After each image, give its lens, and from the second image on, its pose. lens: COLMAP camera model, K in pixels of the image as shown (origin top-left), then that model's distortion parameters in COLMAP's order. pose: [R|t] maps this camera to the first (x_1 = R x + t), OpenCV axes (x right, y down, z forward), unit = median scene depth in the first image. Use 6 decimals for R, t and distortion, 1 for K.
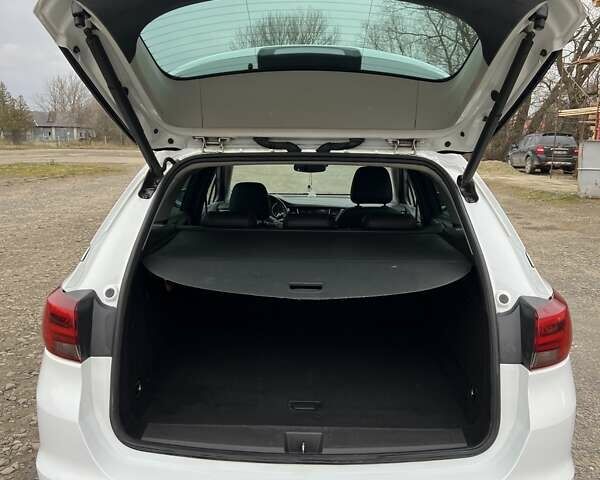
lens RADIAL K [[599.3, 0, 303.2], [0, 599.3, 247.2], [0, 0, 1]] dist [0.083264, -0.145057]
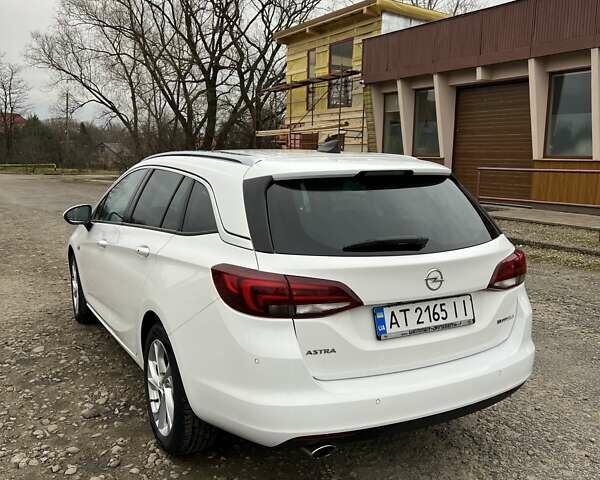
lens RADIAL K [[606.7, 0, 300.0], [0, 606.7, 240.0], [0, 0, 1]] dist [0.076379, -0.145974]
pose [[0.866771, -0.076325, 0.492831, -0.336535], [0.096119, 0.995258, -0.014915, 0.008375], [-0.489356, 0.060298, 0.869997, -0.067773]]
